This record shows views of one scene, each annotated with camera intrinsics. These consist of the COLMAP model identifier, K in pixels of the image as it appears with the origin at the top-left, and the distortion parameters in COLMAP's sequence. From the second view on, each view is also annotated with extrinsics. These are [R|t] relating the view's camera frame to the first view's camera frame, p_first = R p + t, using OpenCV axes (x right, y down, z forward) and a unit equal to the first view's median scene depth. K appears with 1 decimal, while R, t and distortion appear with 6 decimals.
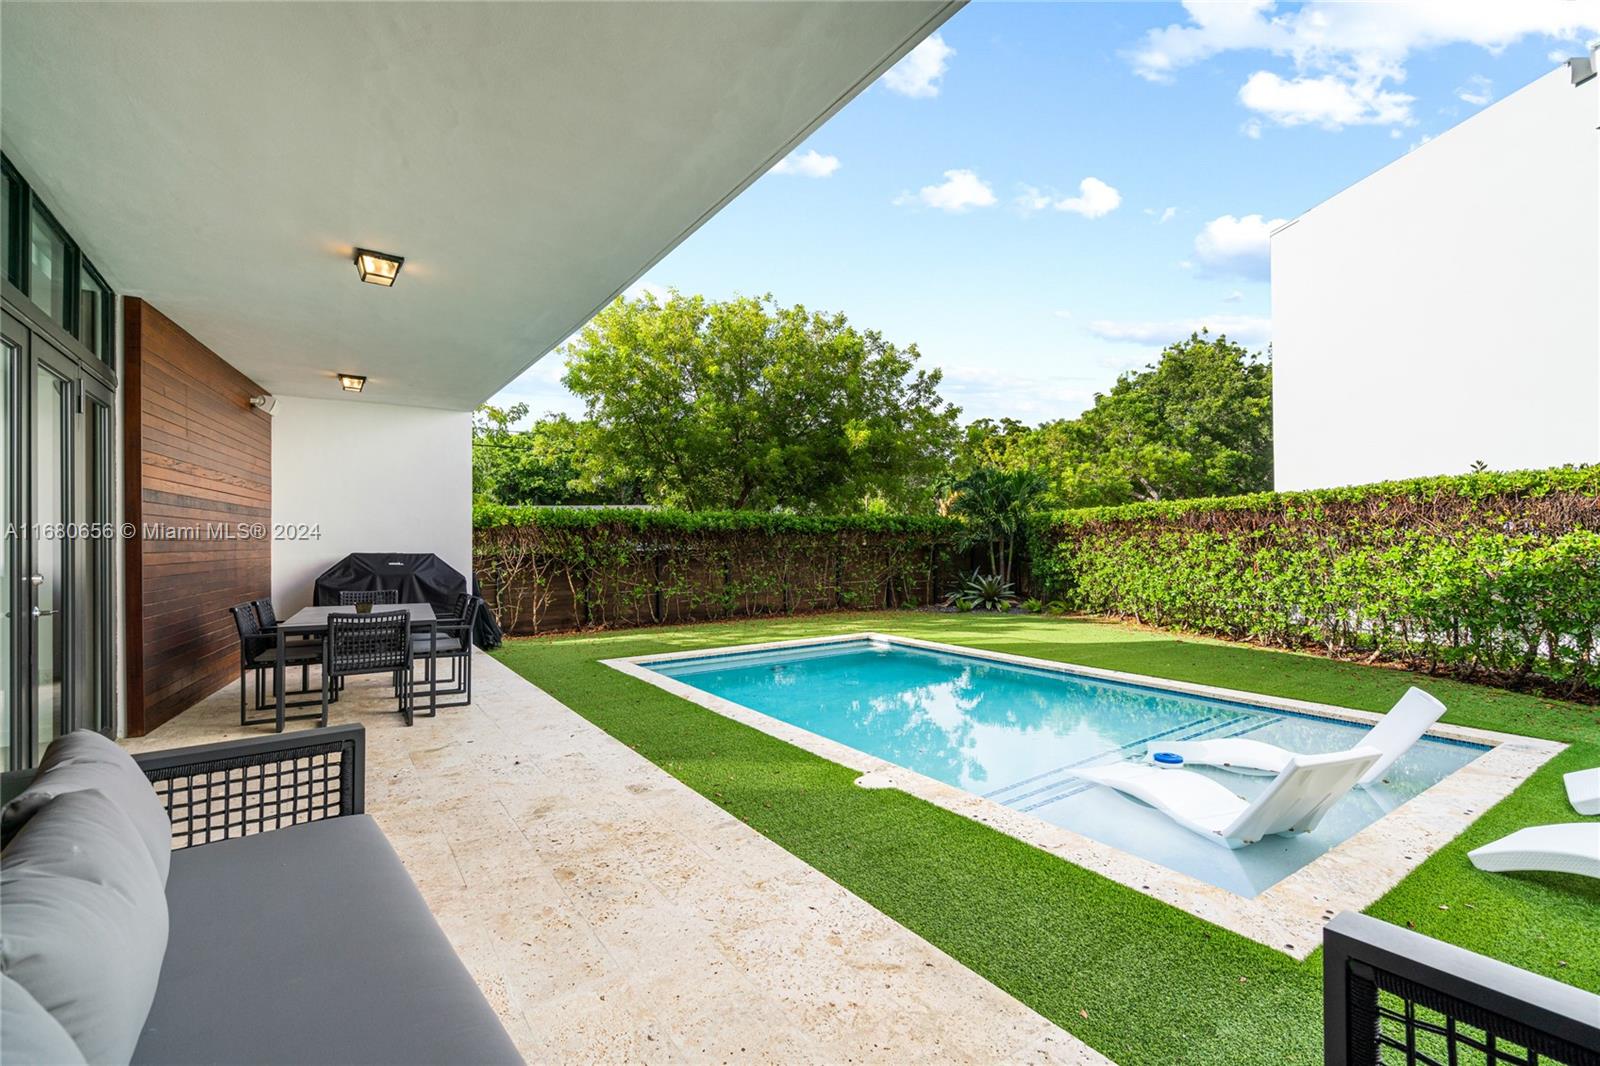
lens RADIAL K [[729.5, 0, 805.5], [0, 729.5, 526.9], [0, 0, 1]] dist [-0.003890, 0.000840]
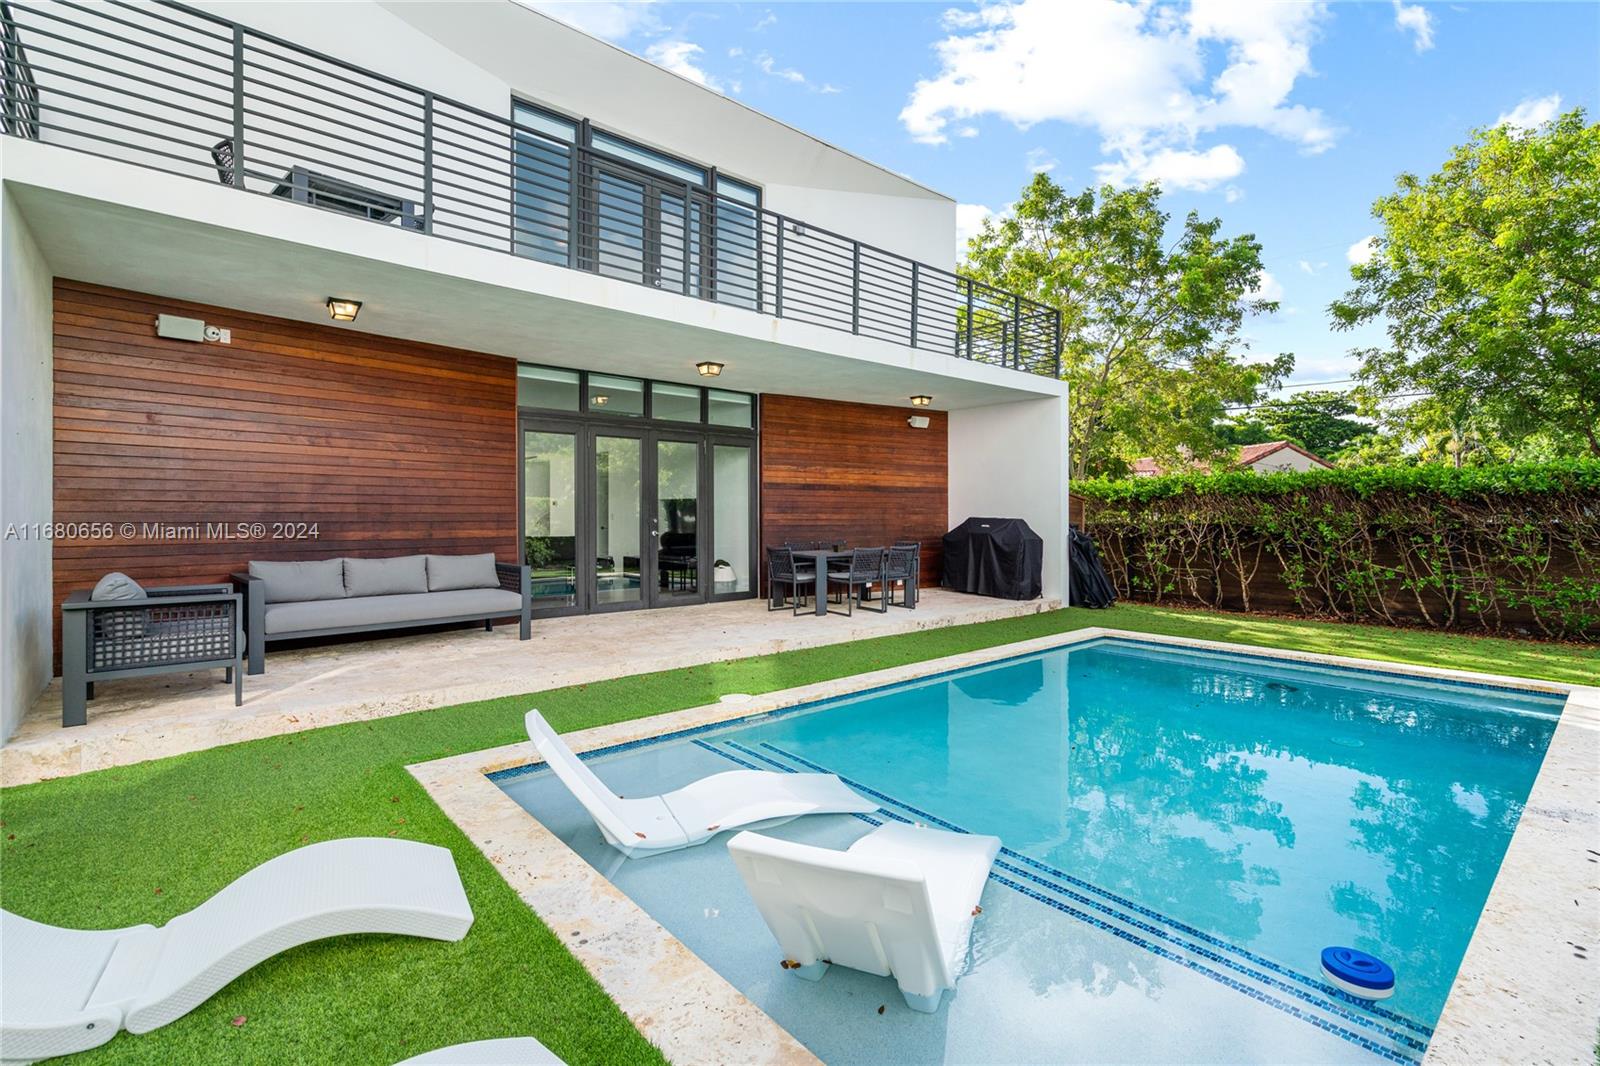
lens RADIAL K [[729.5, 0, 805.5], [0, 729.5, 526.9], [0, 0, 1]] dist [-0.003890, 0.000840]
pose [[0.130850, 0.027676, -0.991016, 0.450865], [0.018452, 0.999369, 0.030346, 0.003351], [0.991230, -0.022257, 0.130257, 0.321146]]
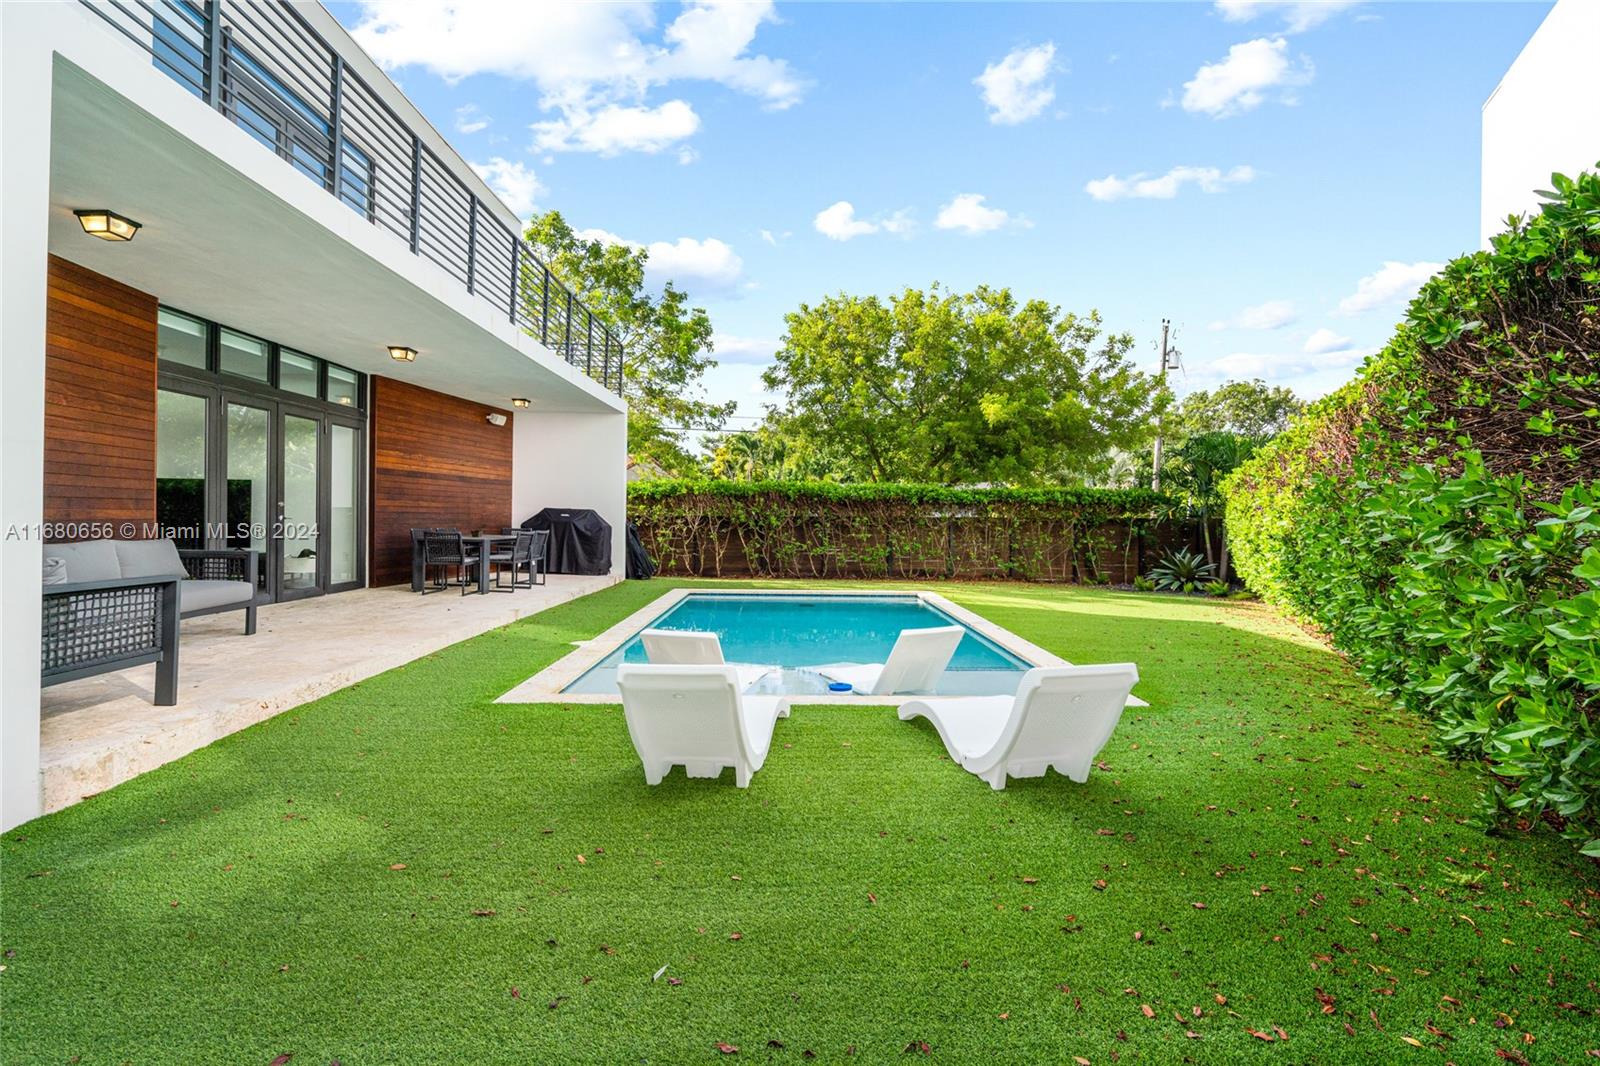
lens RADIAL K [[729.5, 0, 805.5], [0, 729.5, 526.9], [0, 0, 1]] dist [-0.003890, 0.000840]
pose [[0.847536, 0.028610, -0.529967, 0.446398], [-0.011762, 0.999313, 0.035137, 0.008662], [0.530608, -0.023546, 0.847290, -0.032804]]
